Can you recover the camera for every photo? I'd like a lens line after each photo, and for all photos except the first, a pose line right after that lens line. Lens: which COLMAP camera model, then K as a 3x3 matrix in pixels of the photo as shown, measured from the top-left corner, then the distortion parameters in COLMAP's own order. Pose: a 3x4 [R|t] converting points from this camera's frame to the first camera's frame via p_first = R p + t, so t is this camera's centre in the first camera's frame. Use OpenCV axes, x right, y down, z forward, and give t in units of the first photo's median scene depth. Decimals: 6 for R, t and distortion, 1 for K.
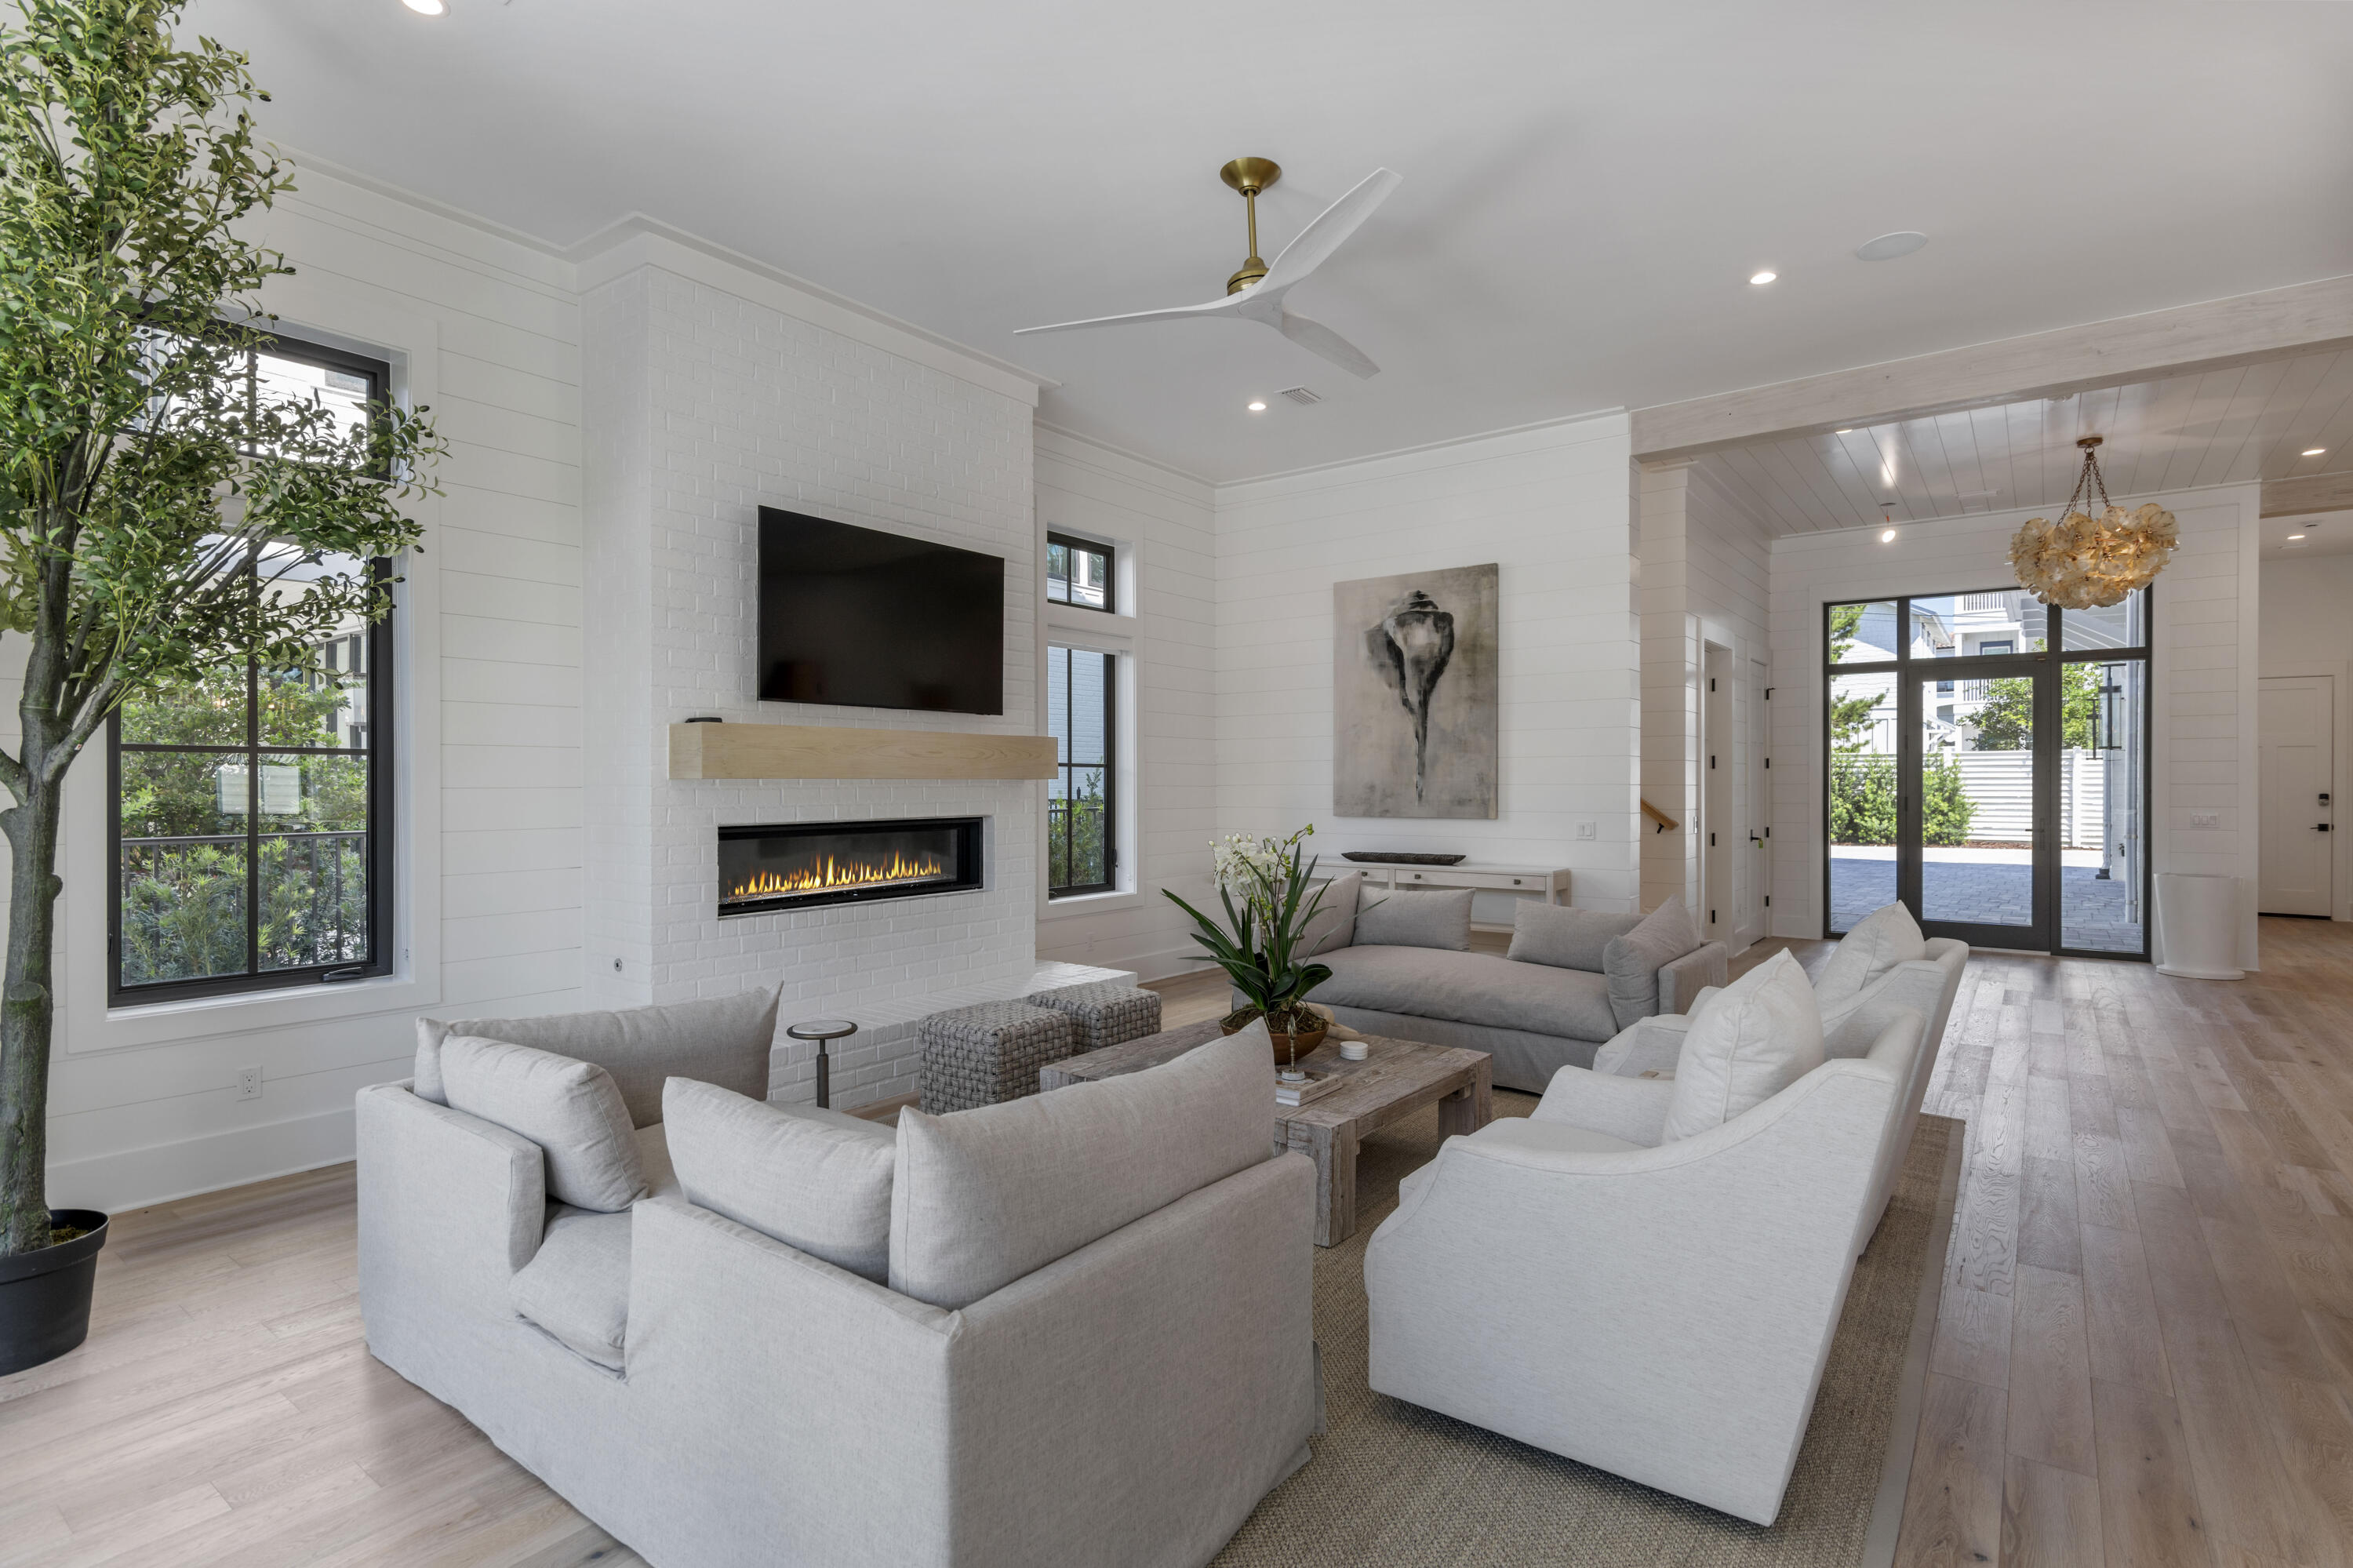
lens RADIAL K [[1154.9, 0, 1178.8], [0, 1154.9, 795.8], [0, 0, 1]] dist [0.012786, -0.006657]
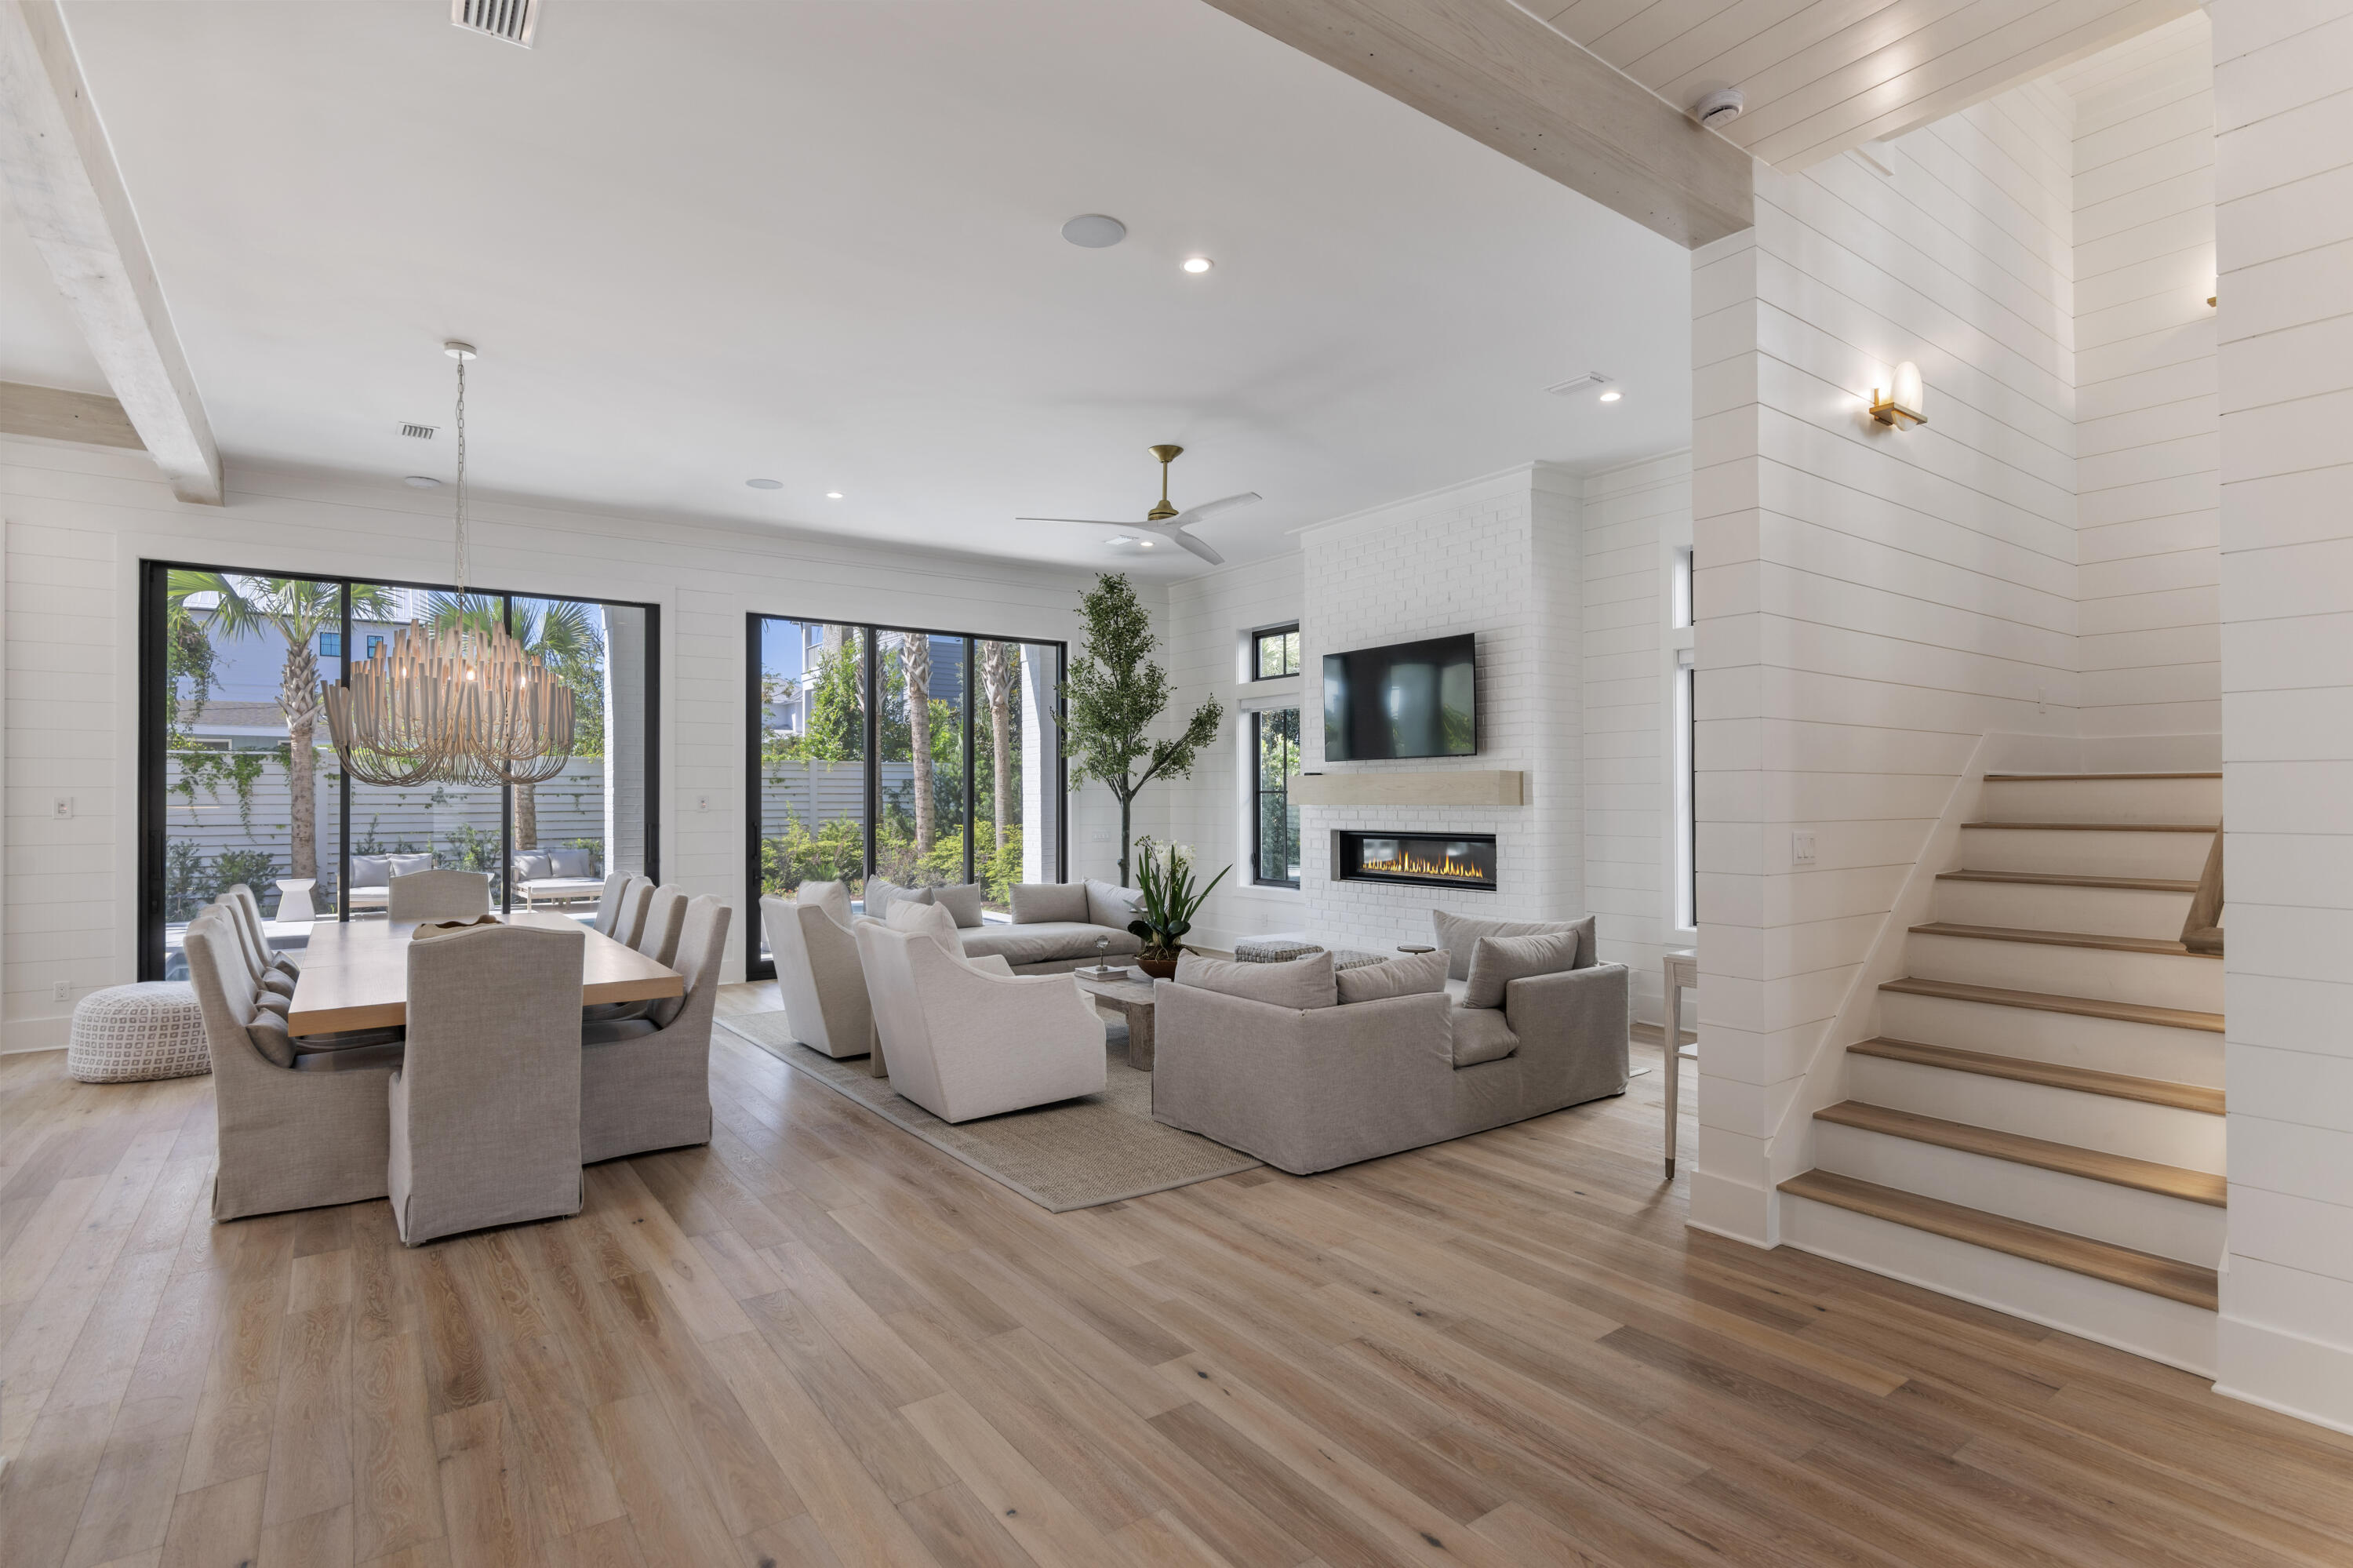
lens RADIAL K [[1188.6, 0, 1183.2], [0, 1188.6, 796.4], [0, 0, 1]] dist [0.006215, 0.000052]
pose [[-0.326876, 0.002302, -0.945064, 0.943110], [-0.010560, 0.999926, 0.006089, -0.022892], [0.945008, 0.011970, -0.326827, 0.899904]]
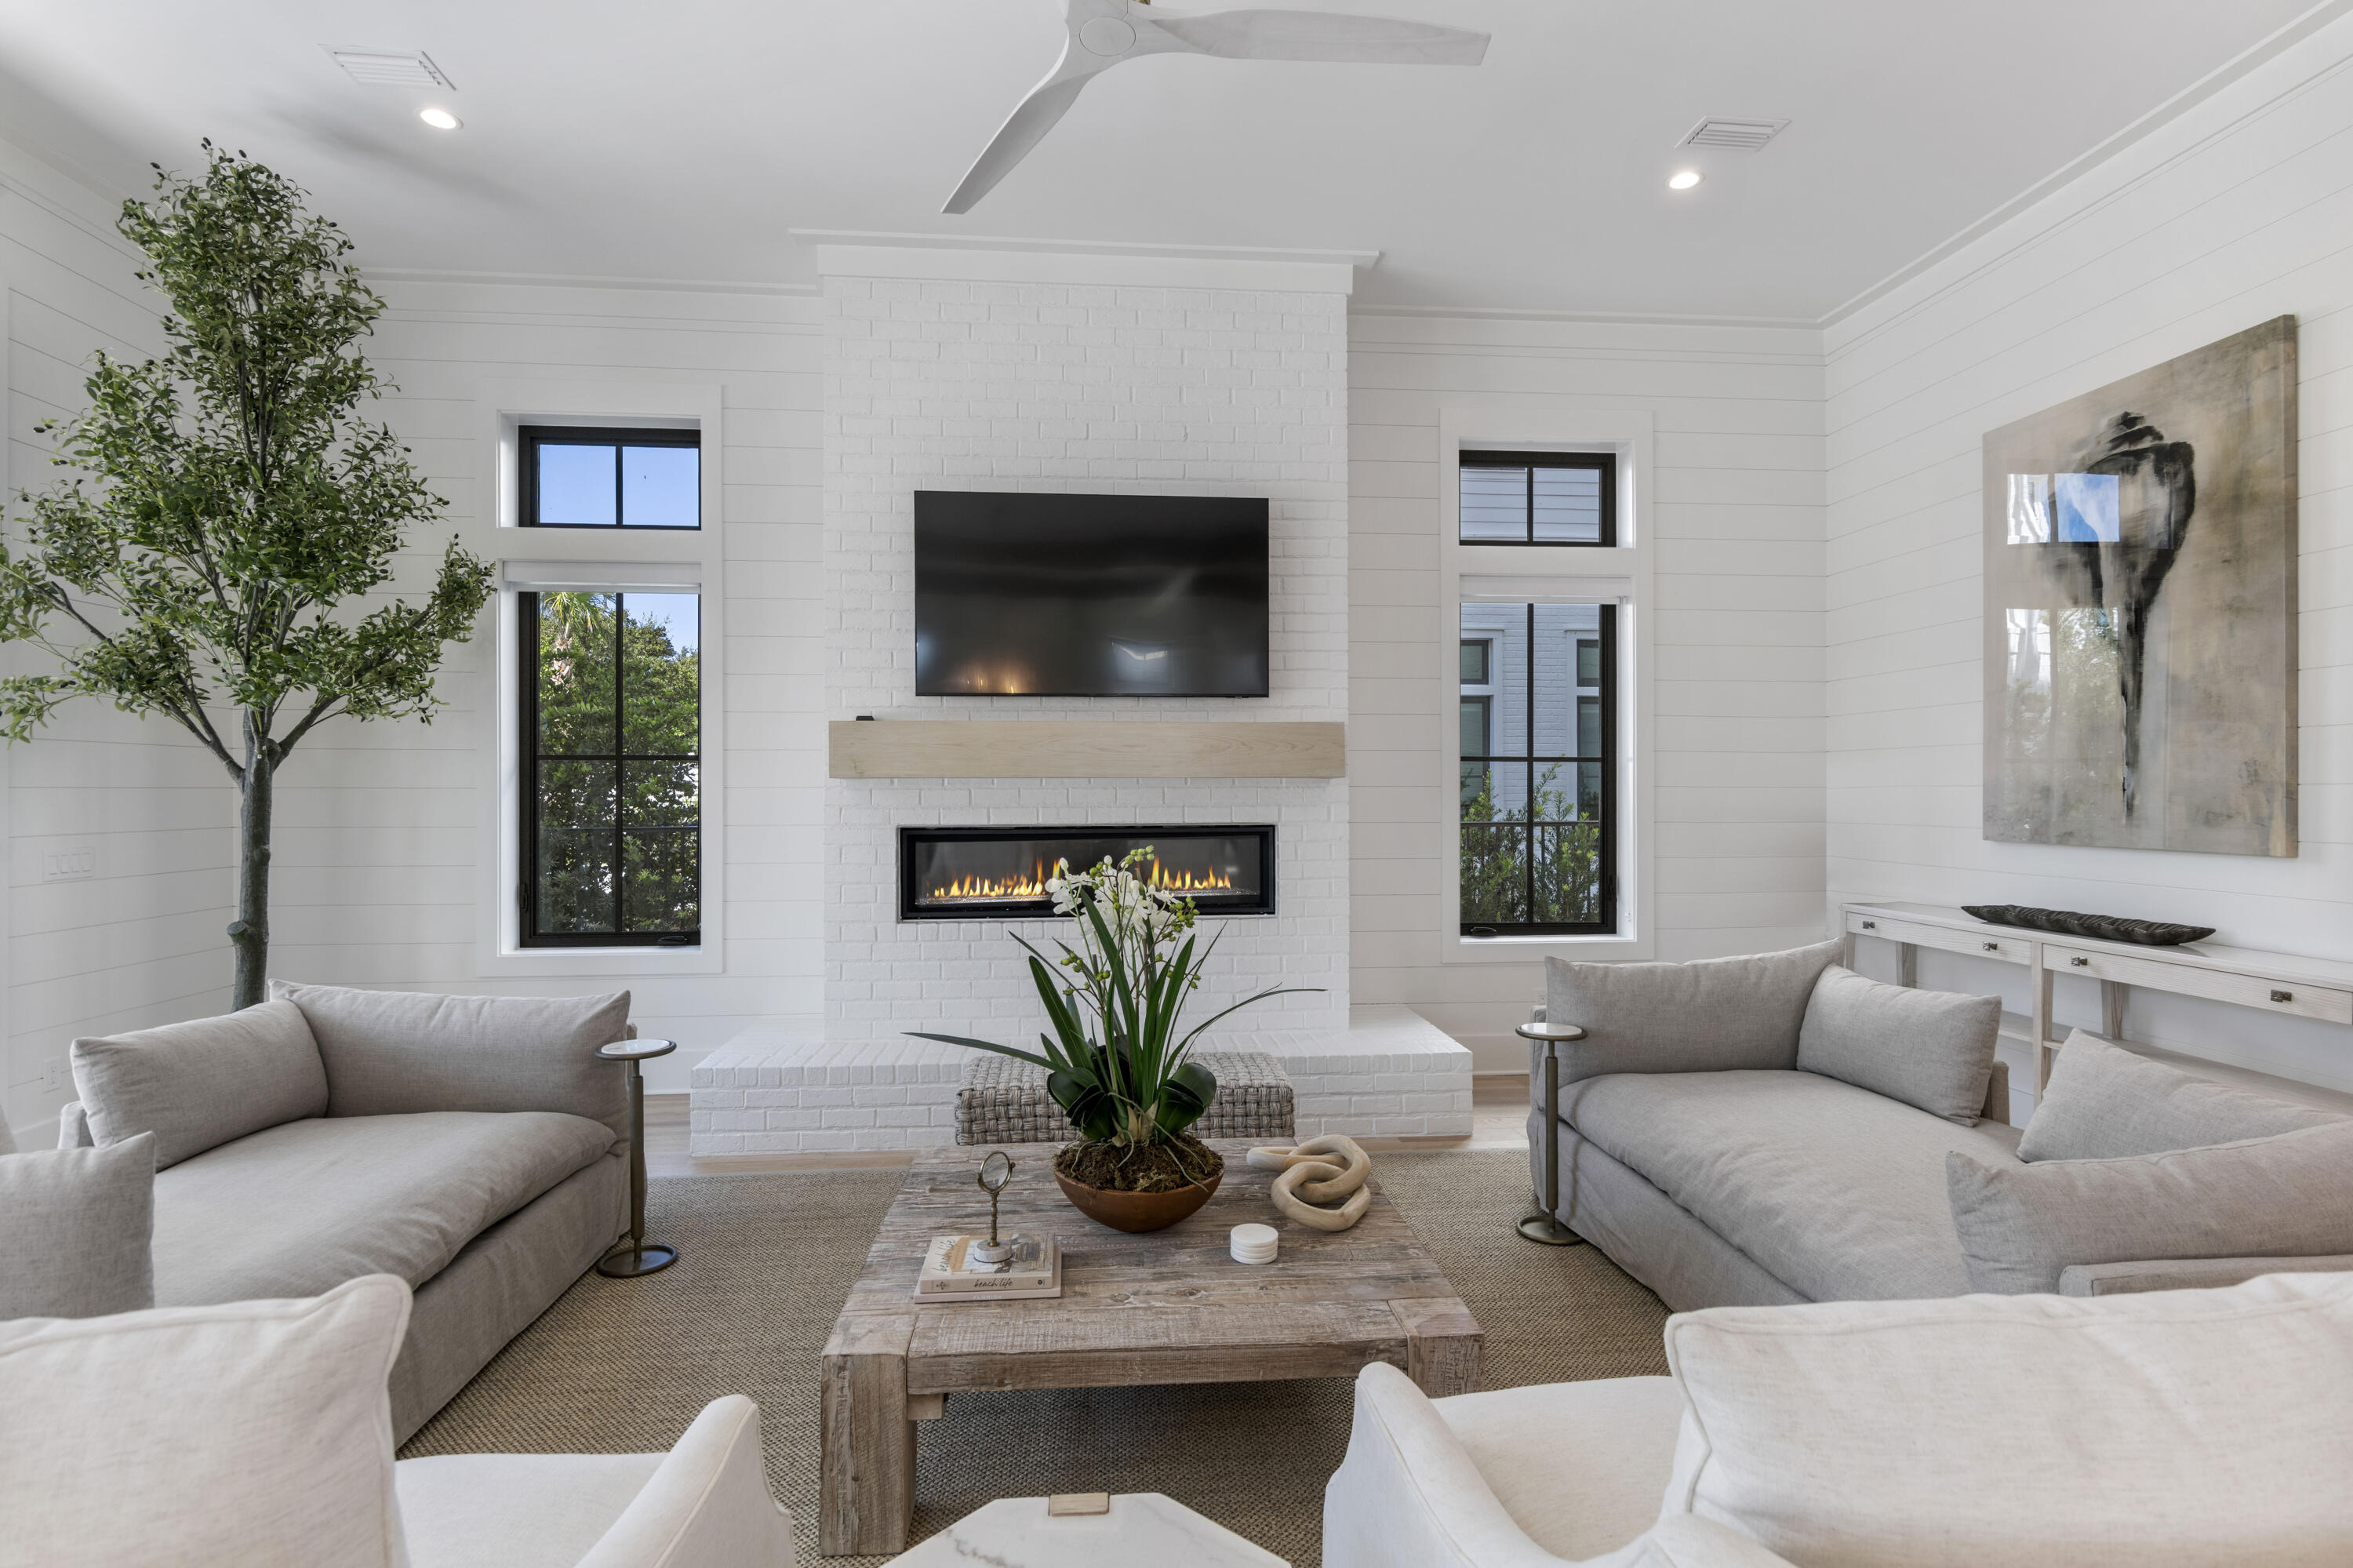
lens RADIAL K [[1154.9, 0, 1178.8], [0, 1154.9, 795.8], [0, 0, 1]] dist [0.012786, -0.006657]
pose [[0.665362, 0.007754, -0.746481, 0.324532], [-0.009401, 0.999954, 0.002007, -0.001889], [0.746462, 0.005682, 0.665404, 0.344859]]
